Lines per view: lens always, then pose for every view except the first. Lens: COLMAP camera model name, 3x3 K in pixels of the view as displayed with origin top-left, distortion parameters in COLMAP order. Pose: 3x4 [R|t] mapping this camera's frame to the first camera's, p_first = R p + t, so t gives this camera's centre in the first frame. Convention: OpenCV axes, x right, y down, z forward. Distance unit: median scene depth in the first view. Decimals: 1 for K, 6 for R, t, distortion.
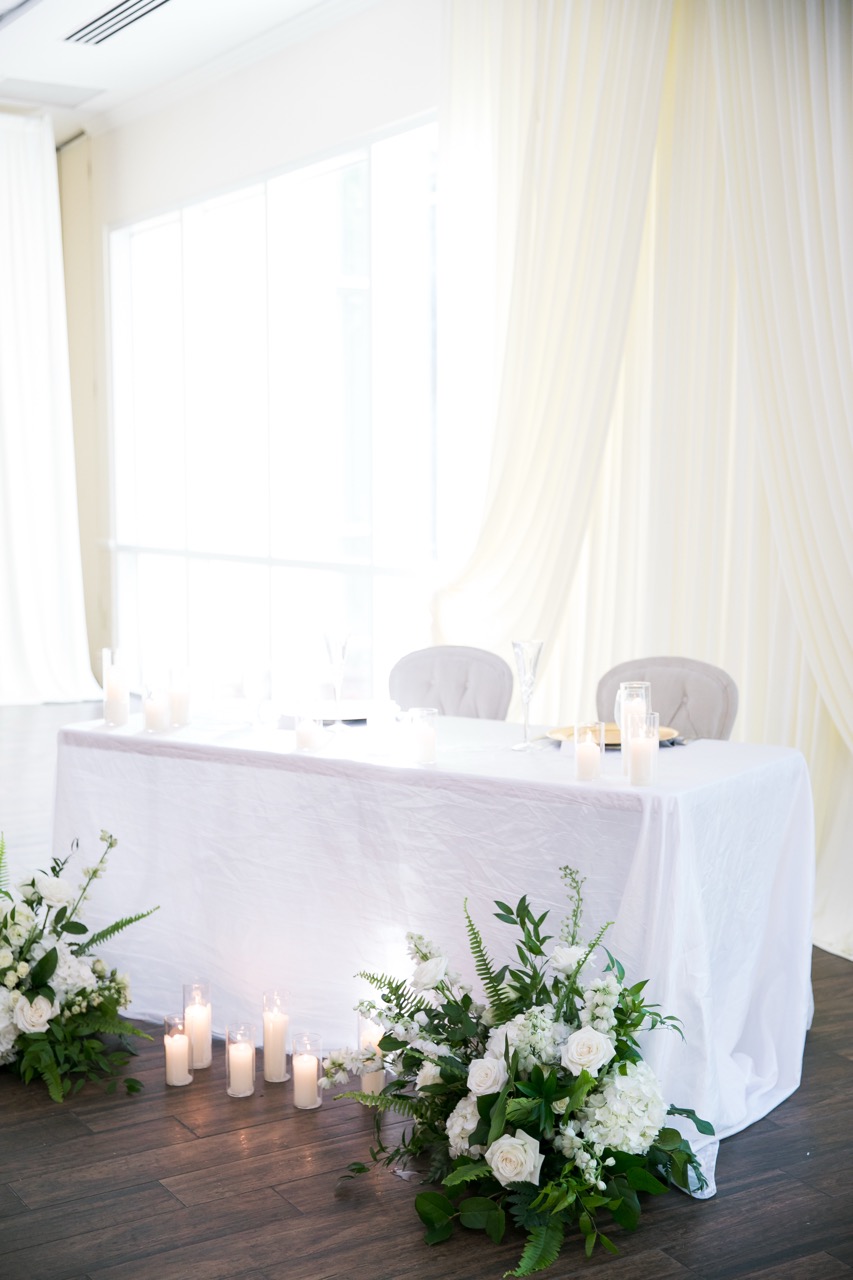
lens RADIAL K [[1717.8, 0, 426.5], [0, 1717.8, 640.0], [0, 0, 1]] dist [0.047991, 0.080102]
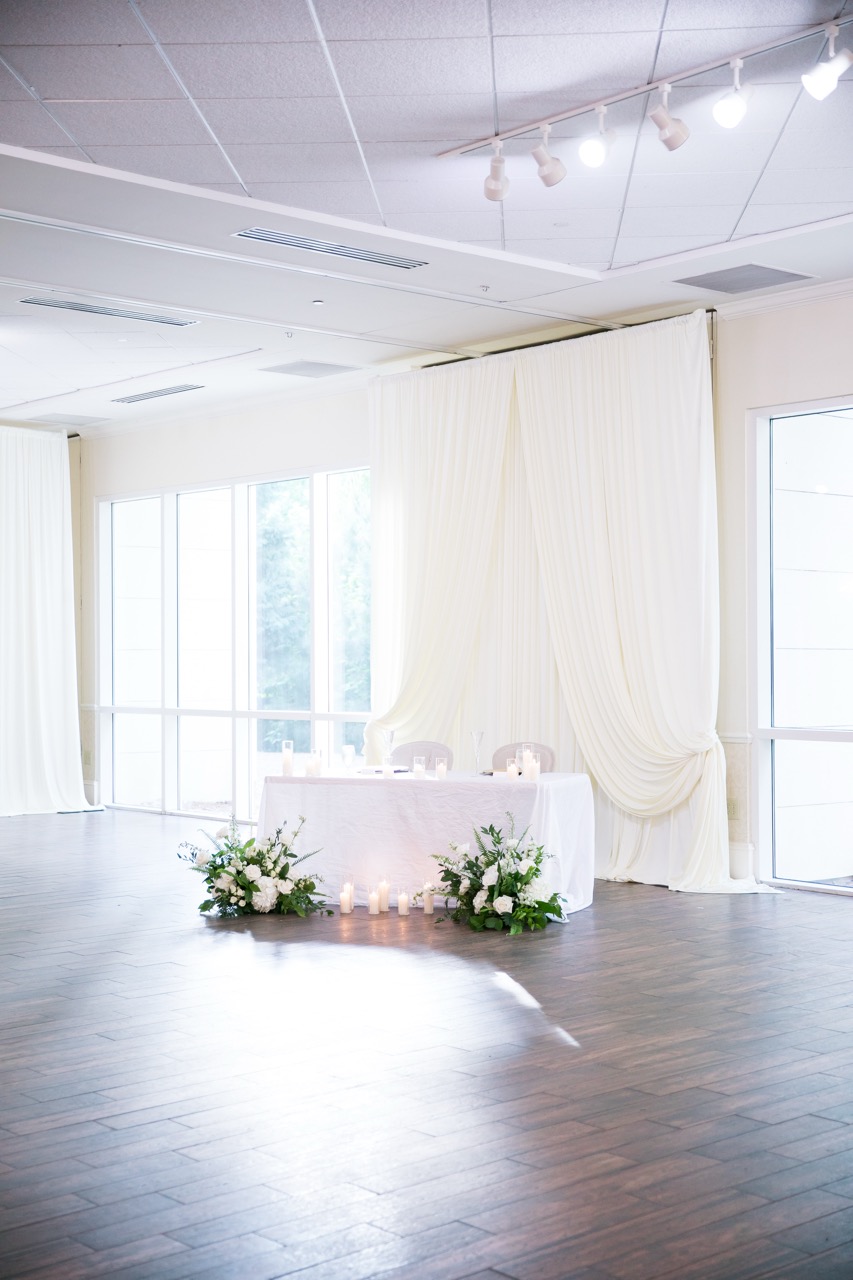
lens RADIAL K [[1717.8, 0, 426.5], [0, 1717.8, 640.0], [0, 0, 1]] dist [0.047991, 0.080102]
pose [[0.984535, -0.000471, 0.175187, -0.521773], [0.018673, 0.994582, -0.102269, 0.140728], [-0.174190, 0.103958, 0.979209, -1.649654]]
